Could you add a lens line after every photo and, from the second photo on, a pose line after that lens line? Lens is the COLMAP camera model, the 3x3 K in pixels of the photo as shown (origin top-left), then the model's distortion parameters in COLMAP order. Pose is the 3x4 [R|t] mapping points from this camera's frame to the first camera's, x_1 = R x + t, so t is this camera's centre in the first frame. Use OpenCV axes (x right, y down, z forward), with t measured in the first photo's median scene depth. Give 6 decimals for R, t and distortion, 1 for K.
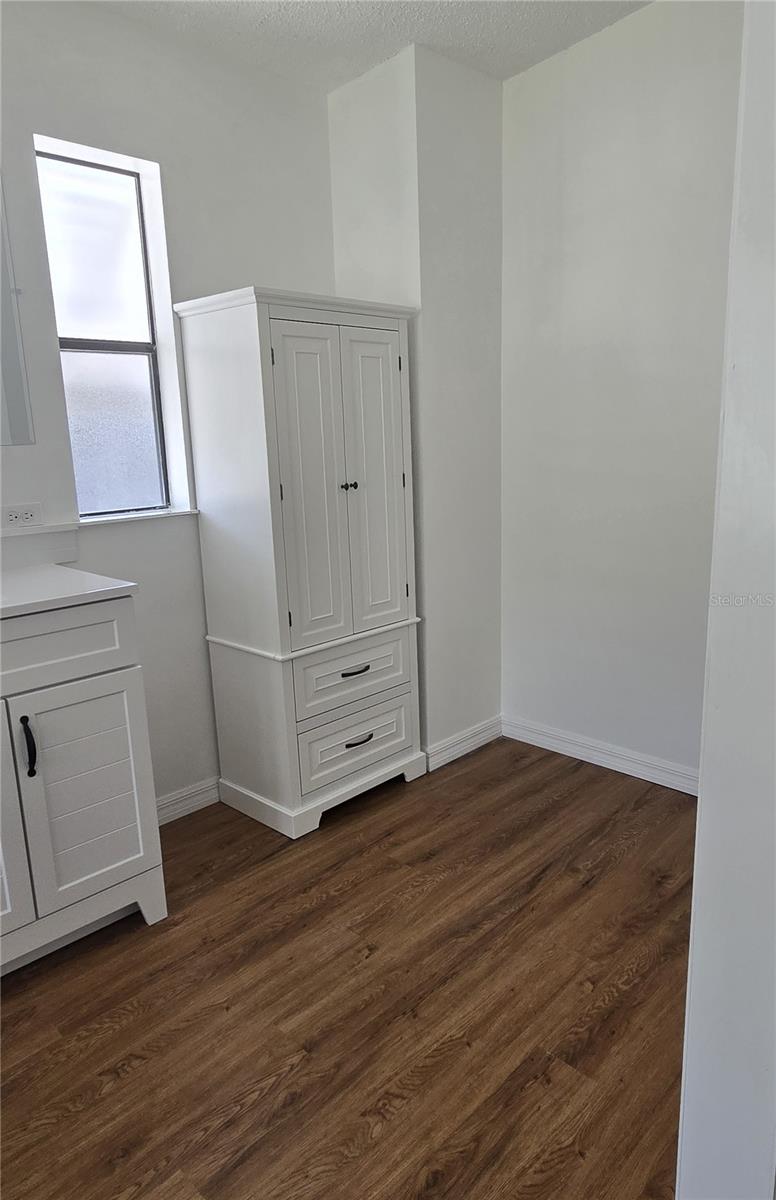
lens RADIAL K [[795.7, 0, 435.5], [0, 795.7, 588.6], [0, 0, 1]] dist [0.001191, -0.000501]
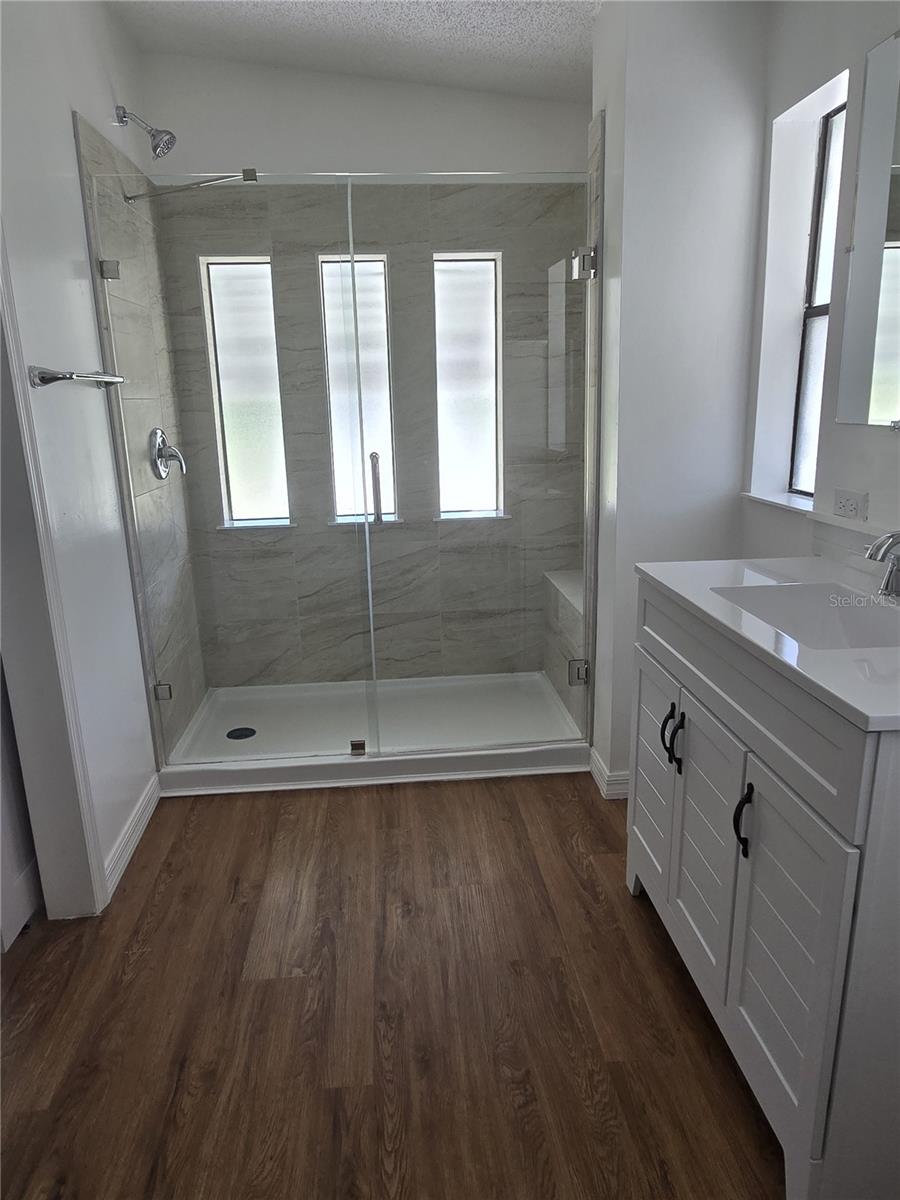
lens RADIAL K [[780.9, 0, 446.3], [0, 780.9, 590.6], [0, 0, 1]] dist [0.009424, 0.002700]
pose [[-0.685453, 0.206947, -0.698088, 0.188967], [-0.117906, 0.914557, 0.386891, -0.277006], [0.718507, 0.347504, -0.602486, 1.189802]]
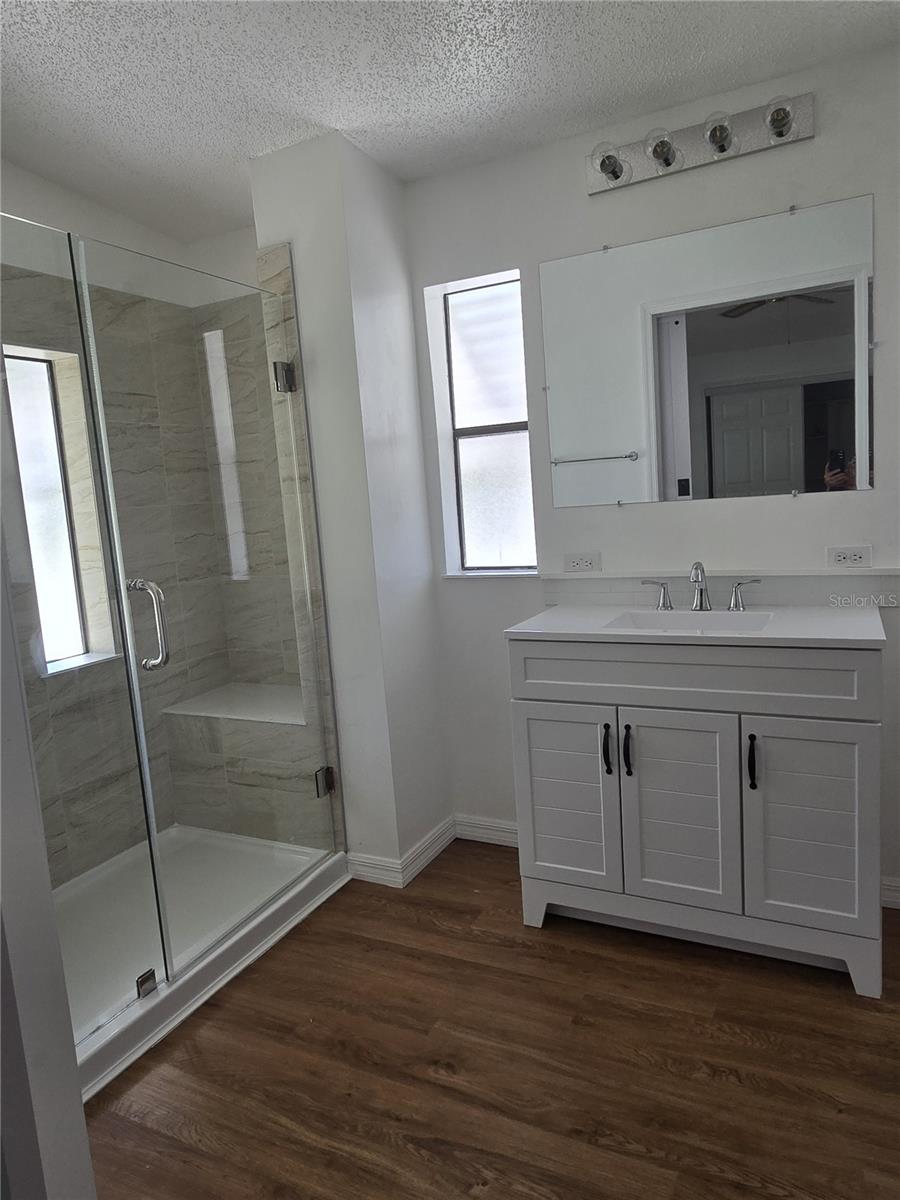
lens RADIAL K [[777.1, 0, 437.4], [0, 777.1, 595.3], [0, 0, 1]] dist [0.006110, -0.004432]
pose [[0.253987, 0.124226, -0.959197, 0.406201], [-0.136198, 0.986430, 0.091688, -0.075279], [0.957570, 0.107353, 0.267460, 0.255657]]
